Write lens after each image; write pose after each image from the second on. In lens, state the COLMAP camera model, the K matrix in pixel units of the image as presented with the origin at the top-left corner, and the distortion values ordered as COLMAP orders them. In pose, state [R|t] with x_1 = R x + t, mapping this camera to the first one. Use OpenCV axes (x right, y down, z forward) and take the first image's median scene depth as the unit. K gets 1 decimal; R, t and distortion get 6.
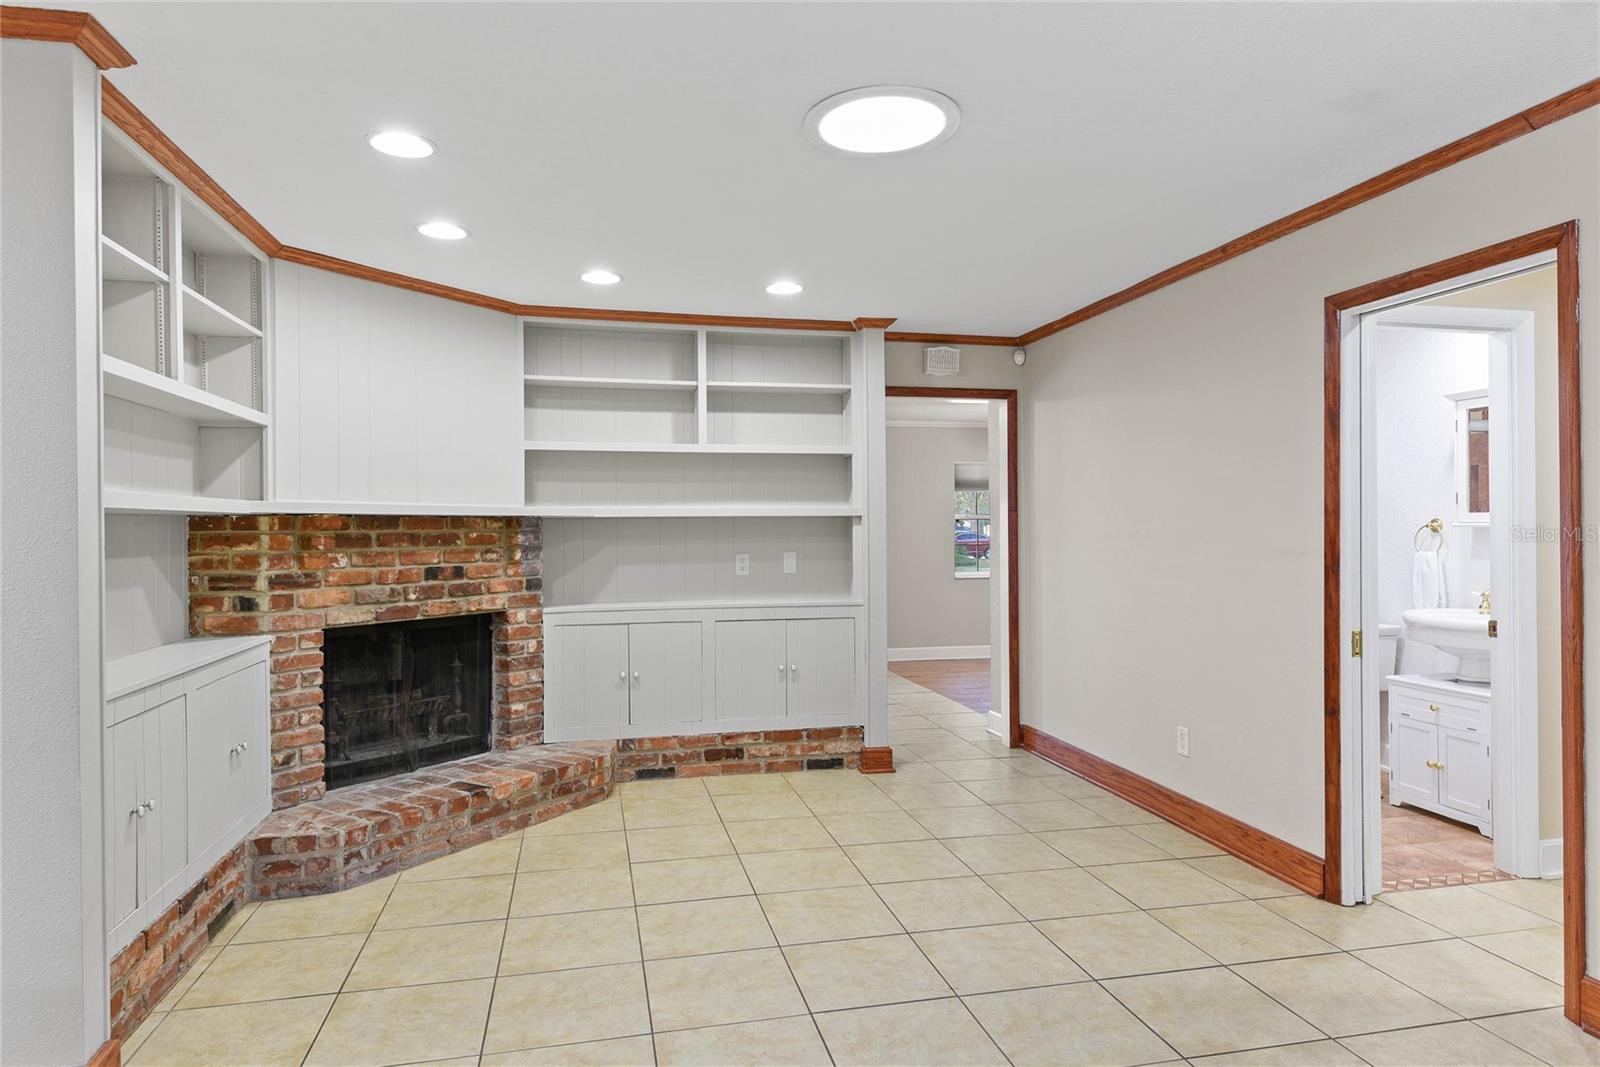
lens RADIAL K [[958.1, 0, 805.1], [0, 958.1, 528.9], [0, 0, 1]] dist [0.044453, -0.035662]
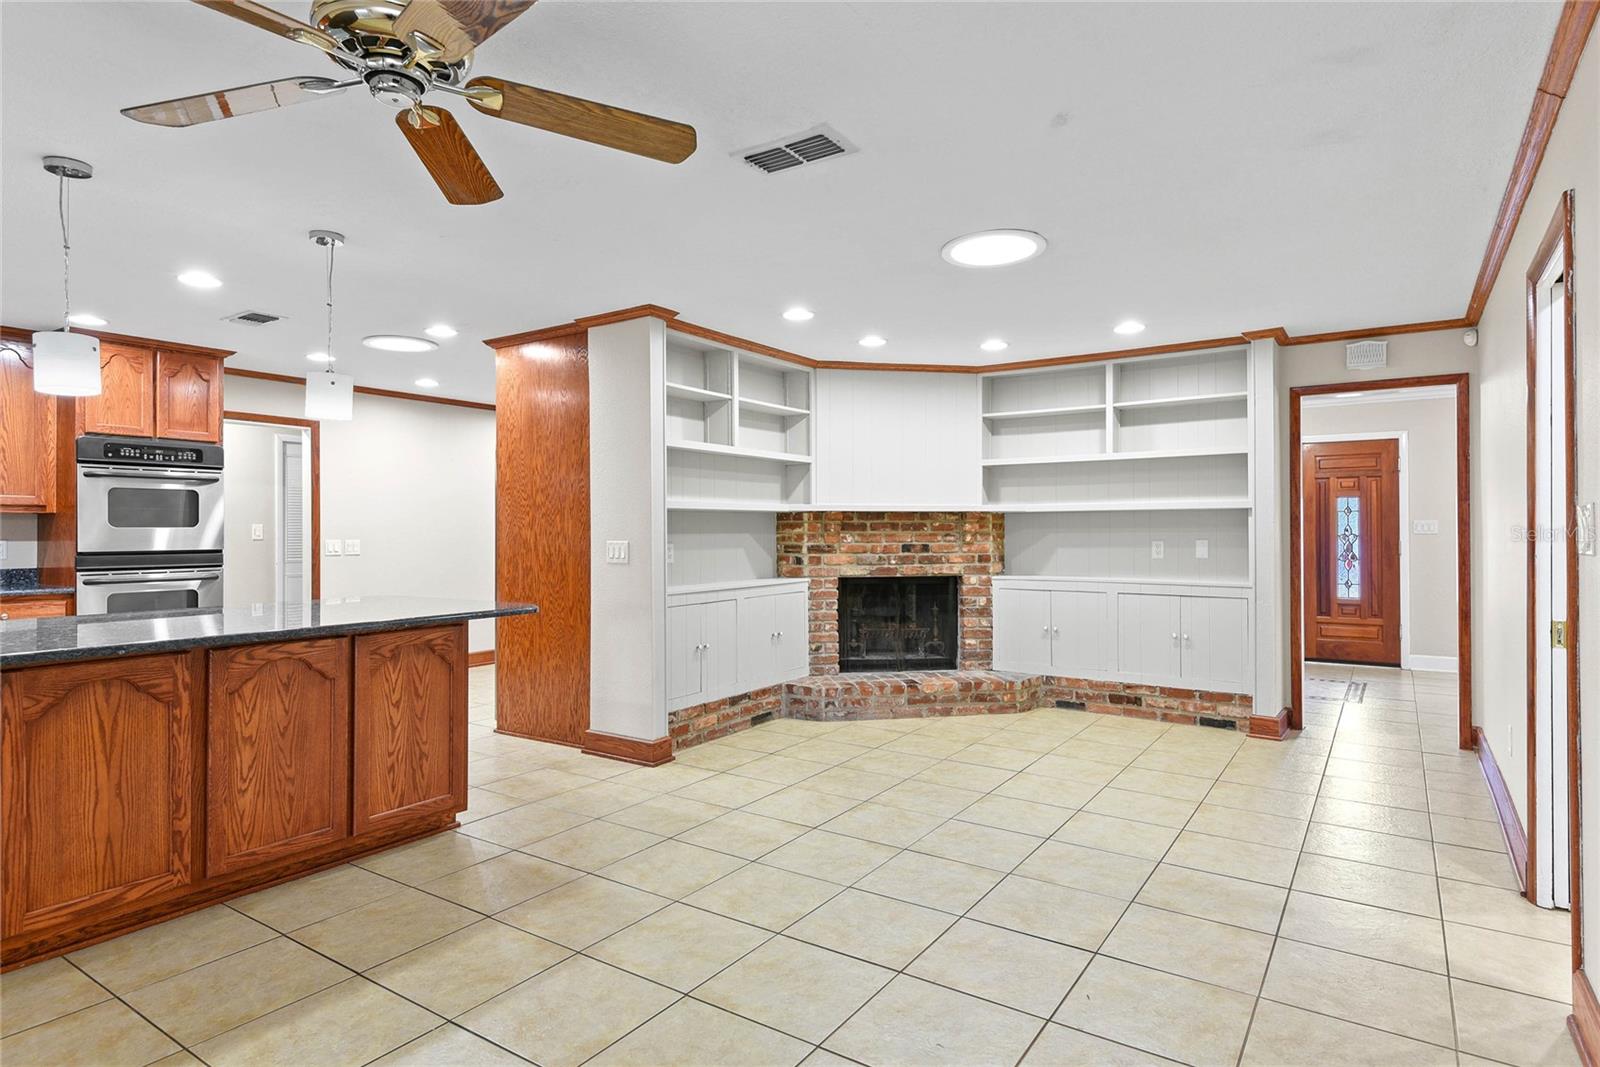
lens RADIAL K [[865.8, 0, 803.0], [0, 865.8, 527.9], [0, 0, 1]] dist [0.051262, -0.033694]
pose [[0.681607, 0.001706, -0.731716, 0.561990], [-0.001984, 0.999998, 0.000483, 0.013093], [0.731715, 0.001123, 0.681609, -0.101492]]
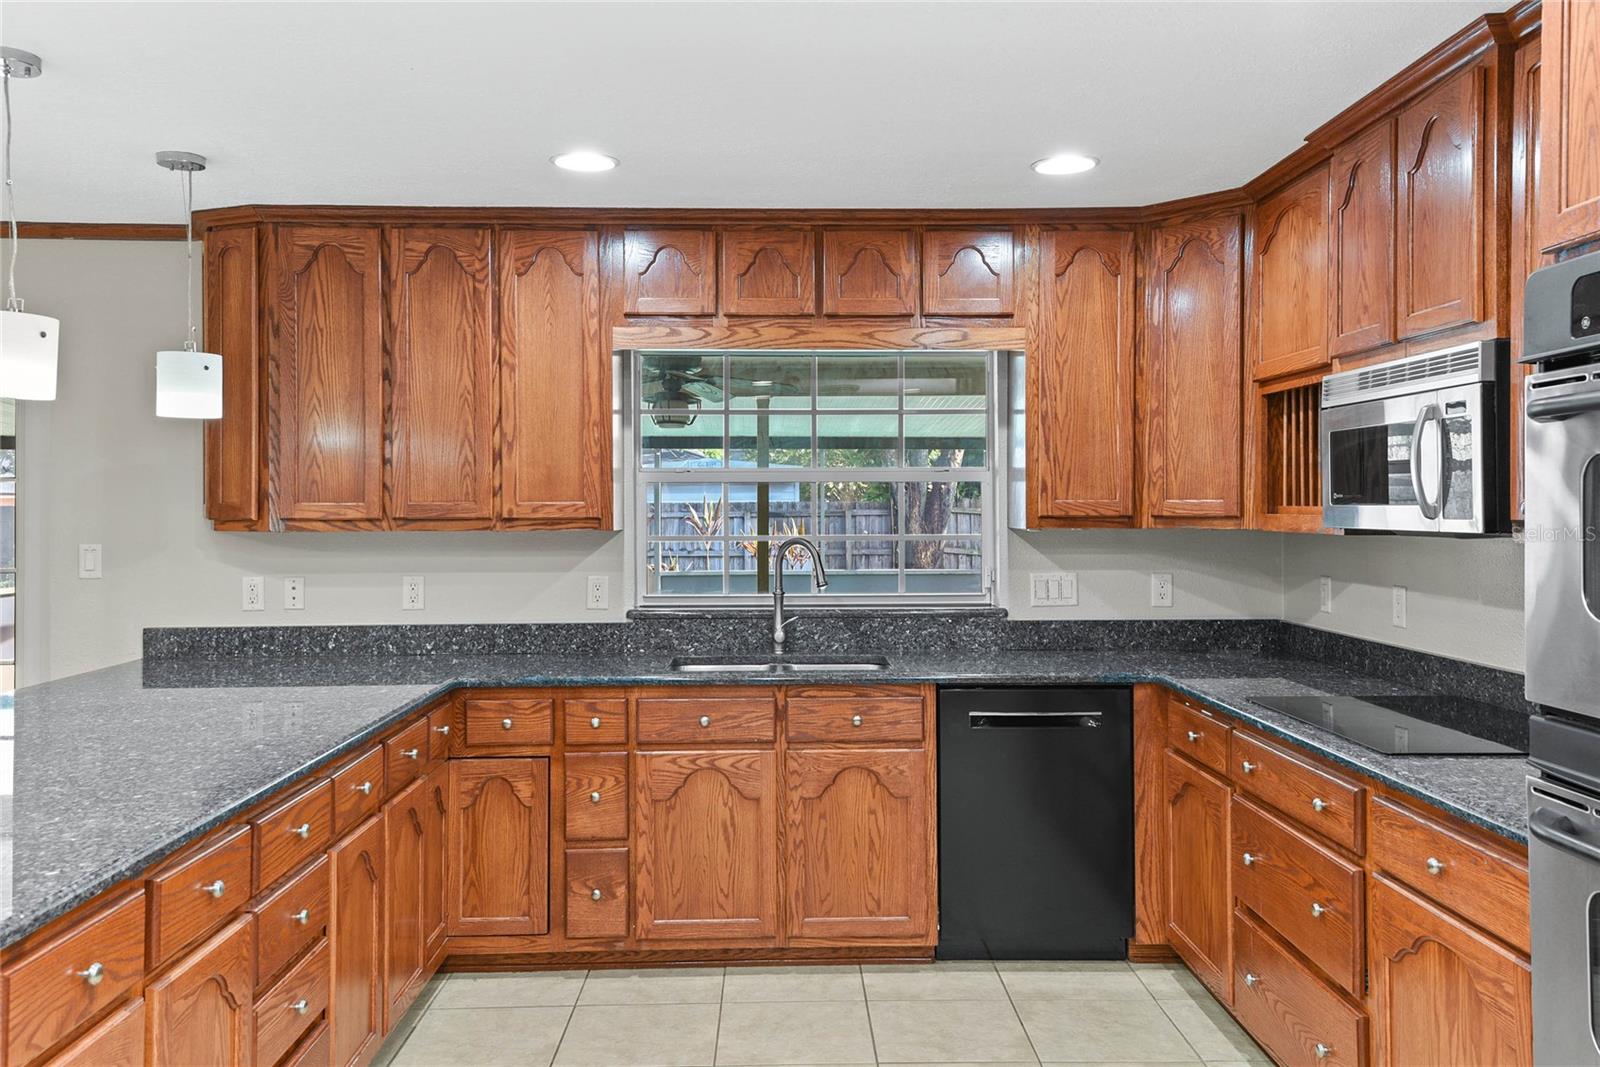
lens RADIAL K [[1299.5, 0, 799.0], [0, 1299.5, 503.9], [0, 0, 1]] dist [0.083924, -0.002217]
pose [[-0.980685, 0.012247, 0.195212, -0.854046], [0.011530, 0.999922, -0.004809, -0.026037], [-0.195256, -0.002466, -0.980749, 0.549300]]
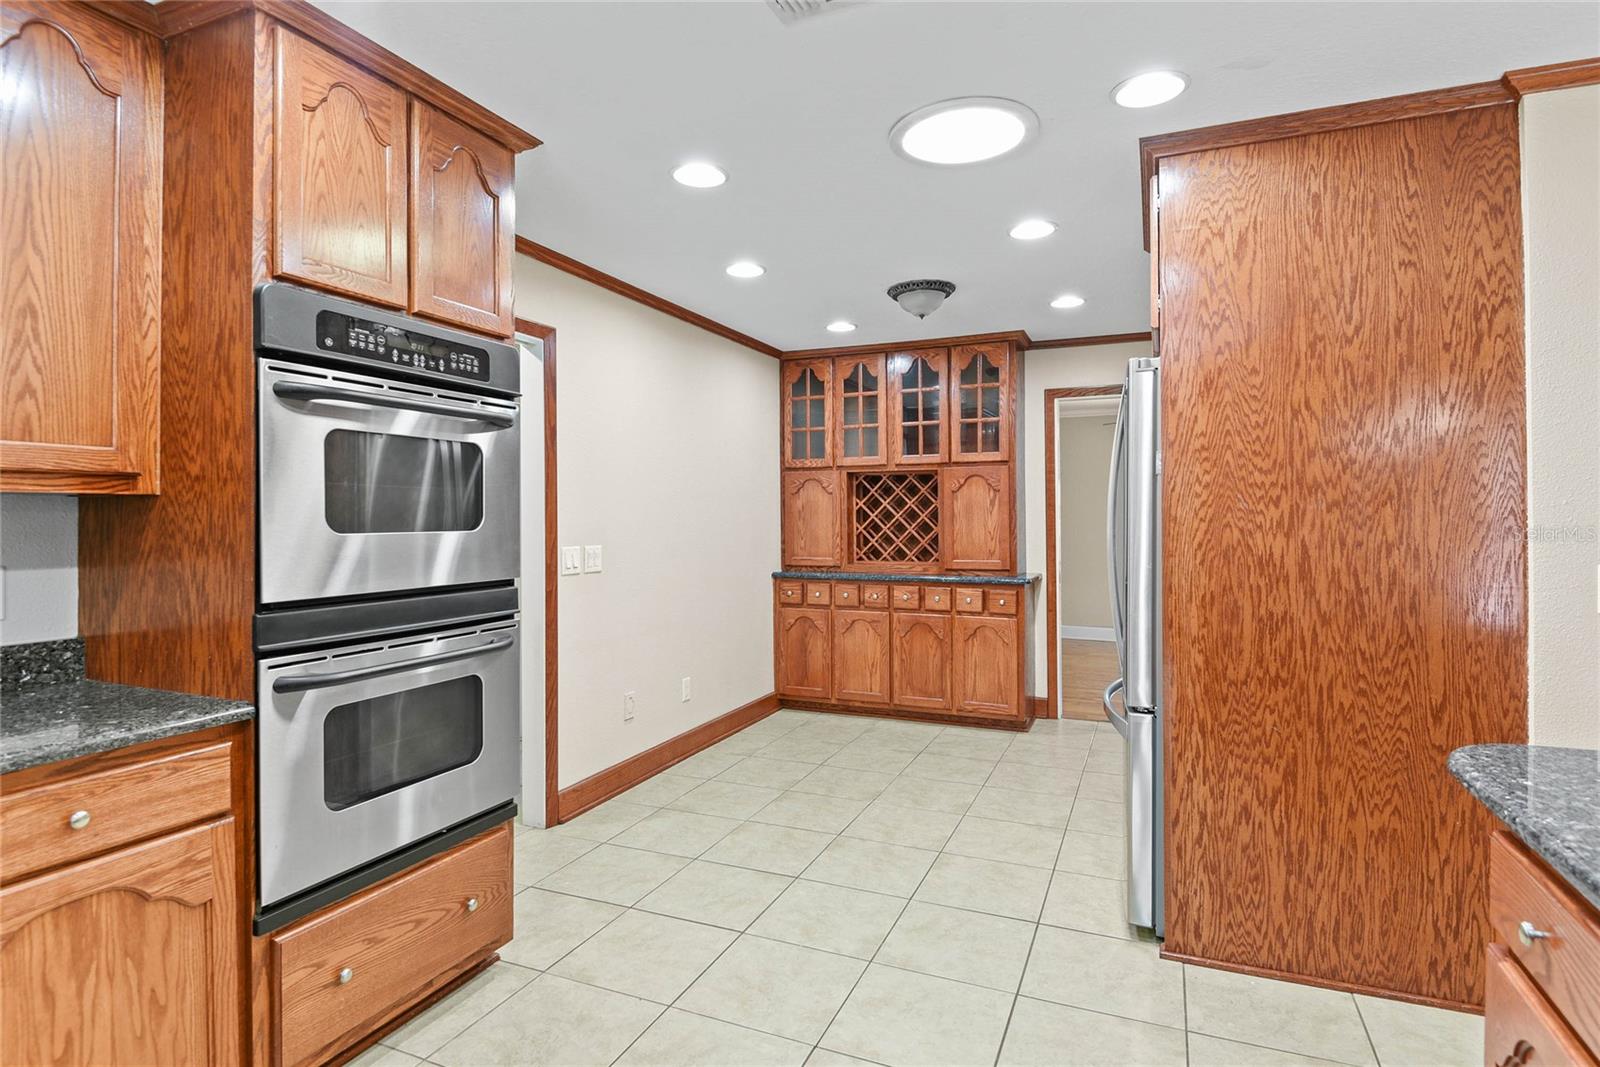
lens RADIAL K [[826.9, 0, 804.2], [0, 826.9, 514.1], [0, 0, 1]] dist [-0.000541, -0.010248]
pose [[0.808916, 0.002671, -0.587918, -0.562981], [-0.003591, 0.999993, -0.000397, 0.003627], [0.587913, 0.002432, 0.808920, -0.177718]]
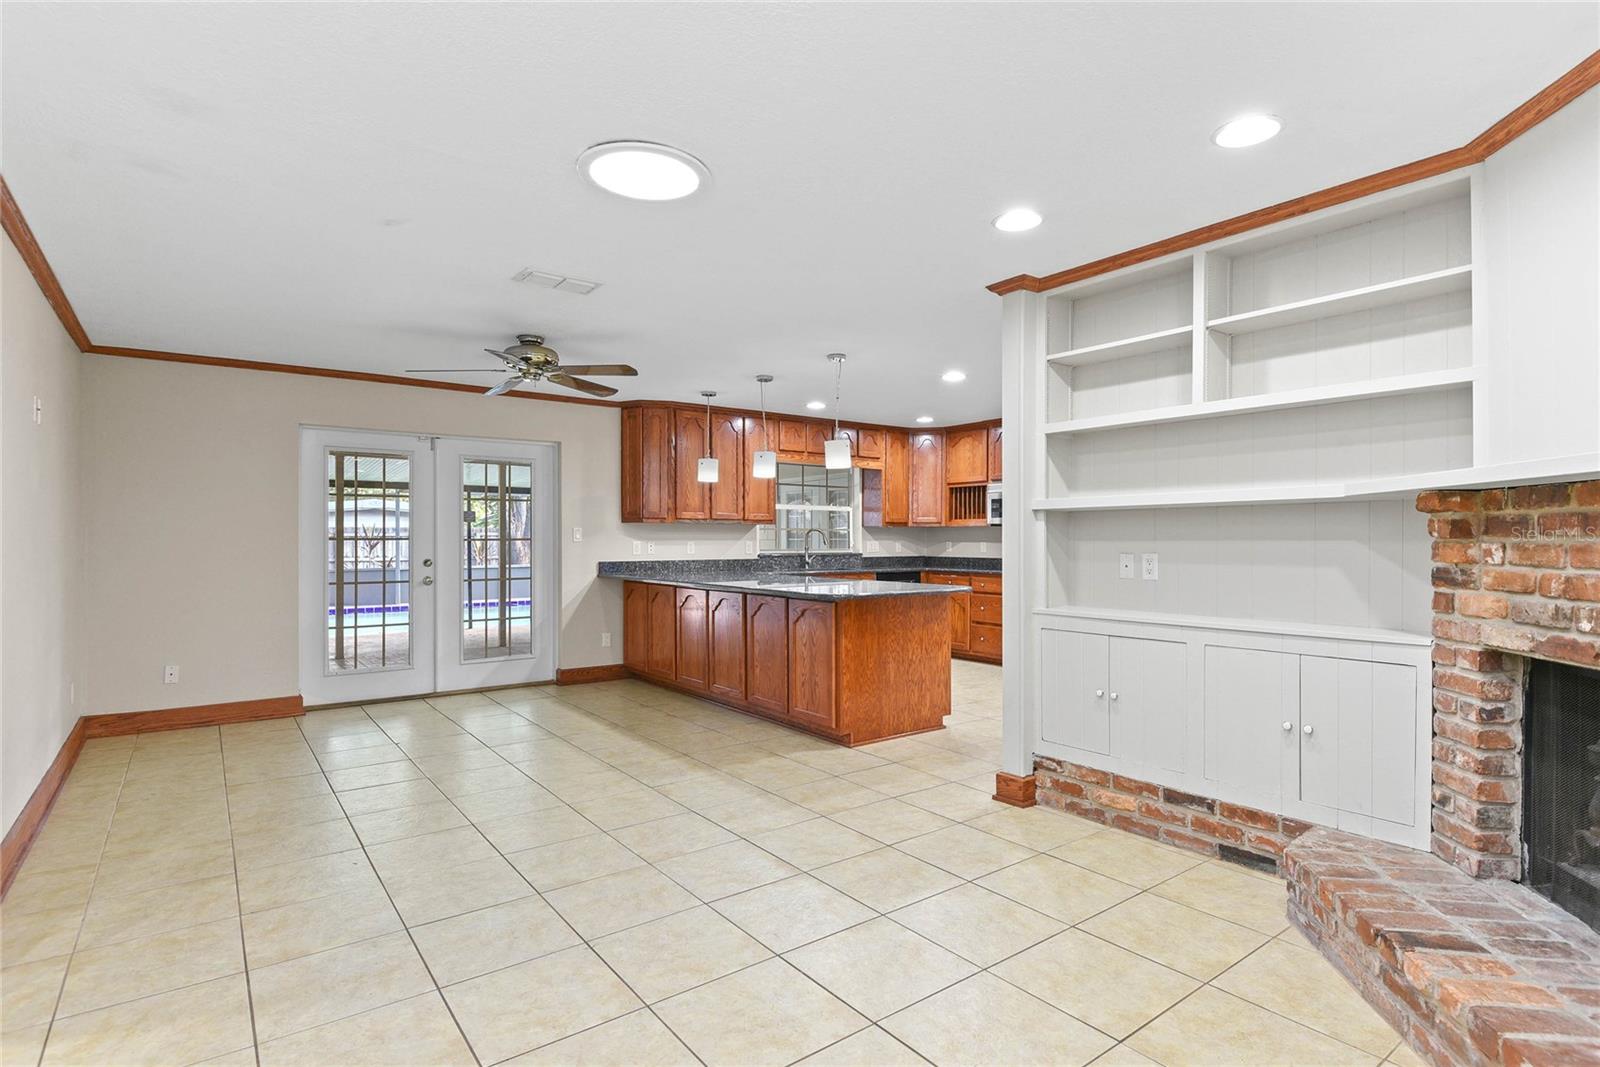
lens RADIAL K [[795.9, 0, 797.5], [0, 795.9, 536.3], [0, 0, 1]] dist [0.022766, -0.029835]
pose [[-0.915169, 0.006015, -0.403025, 0.196155], [0.006478, 0.999979, 0.000215, 0.015662], [0.403017, -0.002414, -0.915189, 1.257990]]
